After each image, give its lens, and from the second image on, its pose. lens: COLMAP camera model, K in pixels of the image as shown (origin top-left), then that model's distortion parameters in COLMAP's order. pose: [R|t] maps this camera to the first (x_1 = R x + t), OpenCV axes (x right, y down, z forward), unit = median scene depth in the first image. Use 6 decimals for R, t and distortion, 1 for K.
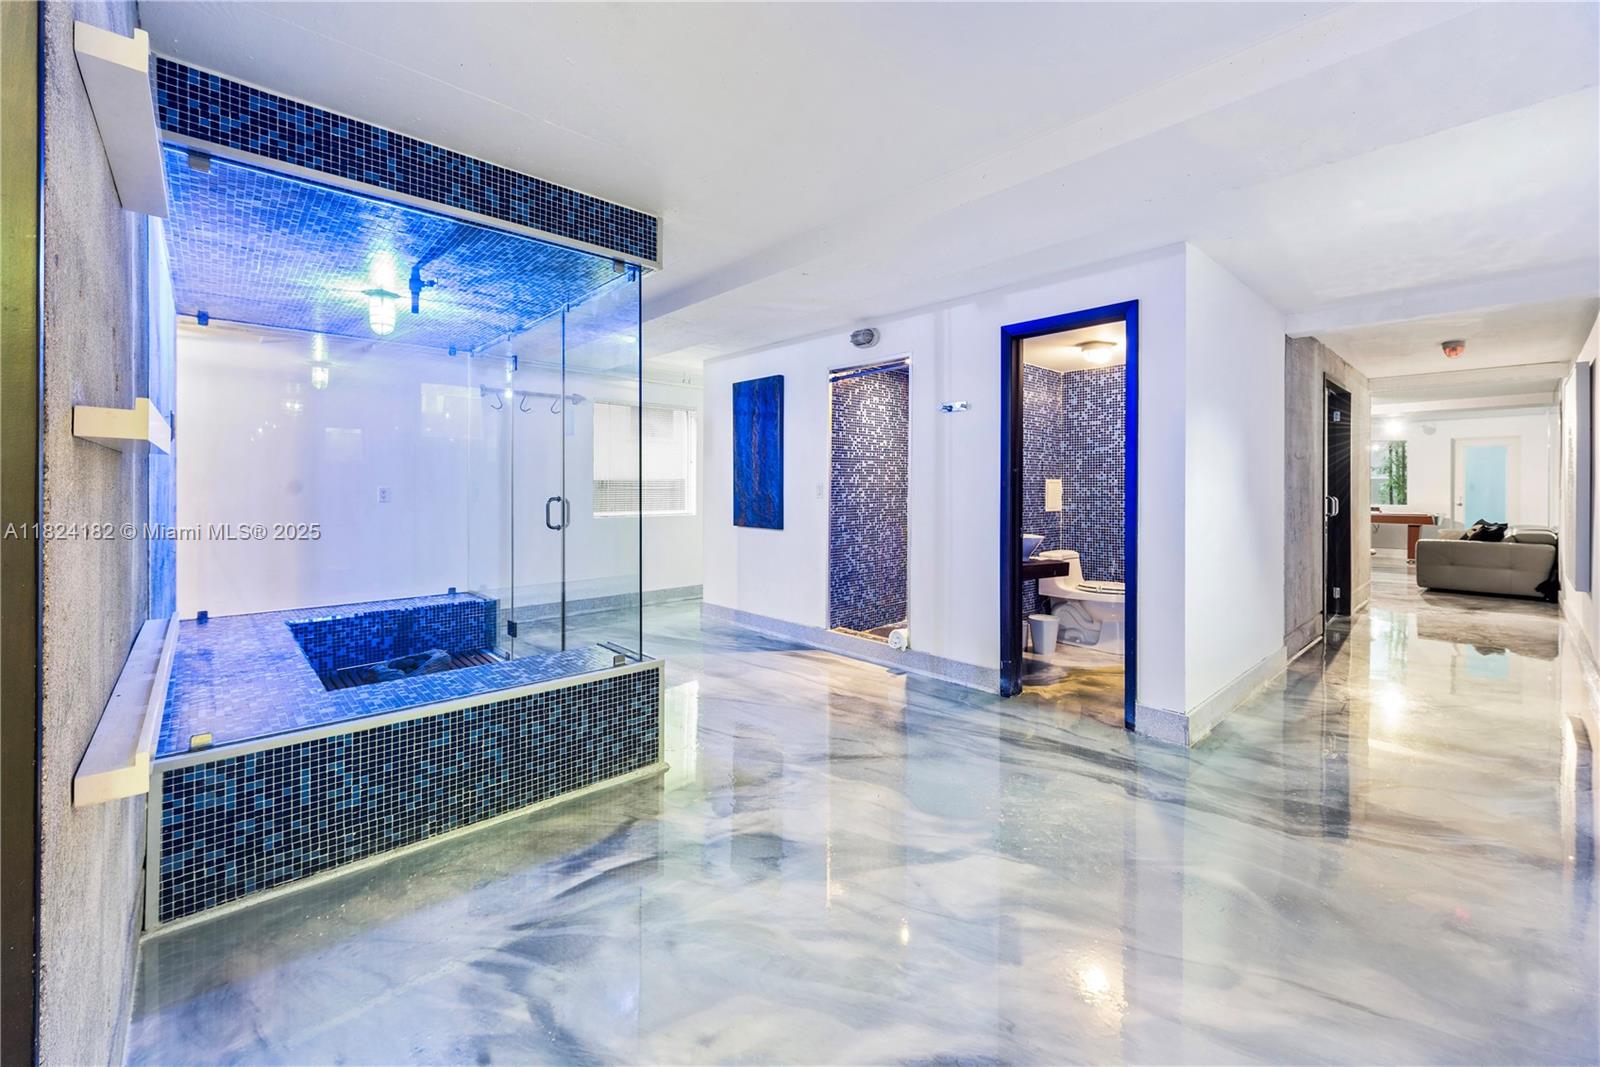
lens RADIAL K [[646.2, 0, 817.3], [0, 646.2, 489.4], [0, 0, 1]] dist [0.004640, -0.000558]
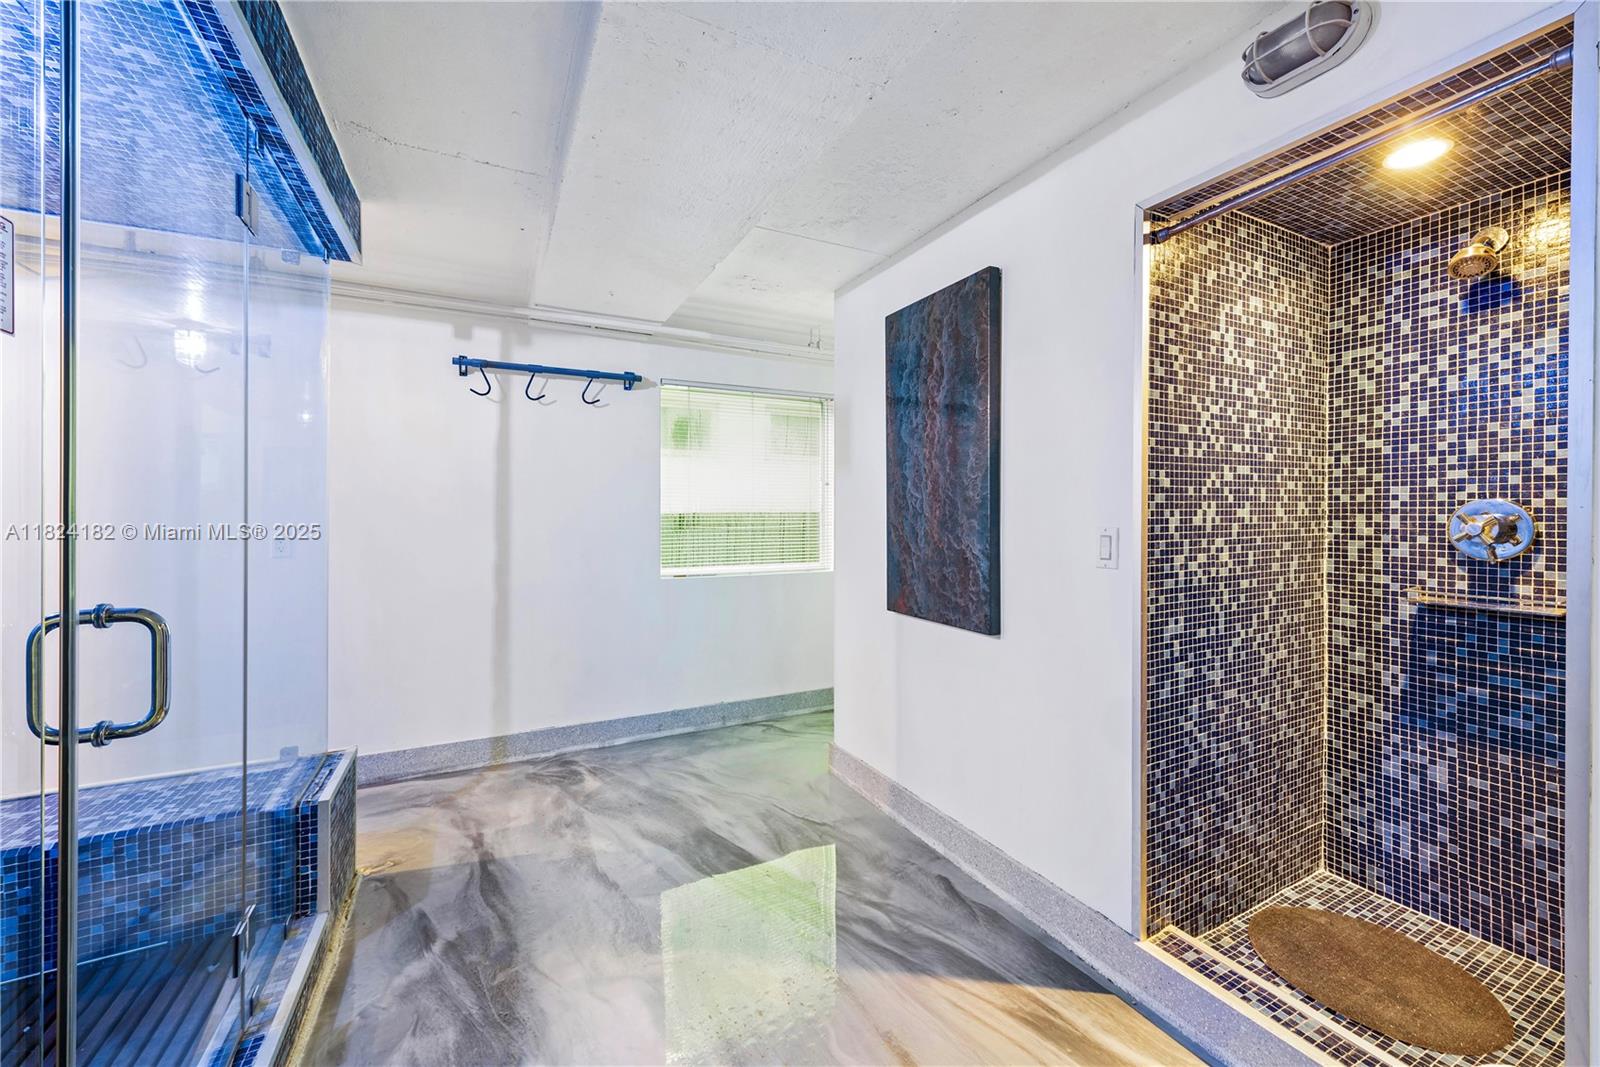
lens RADIAL K [[646.2, 0, 805.7], [0, 646.2, 522.8], [0, 0, 1]] dist [0.004640, -0.000558]
pose [[0.957673, -0.000469, -0.287858, -0.053972], [0.002547, 0.999973, 0.006842, -0.014505], [0.287848, -0.007285, 0.957649, 0.572865]]
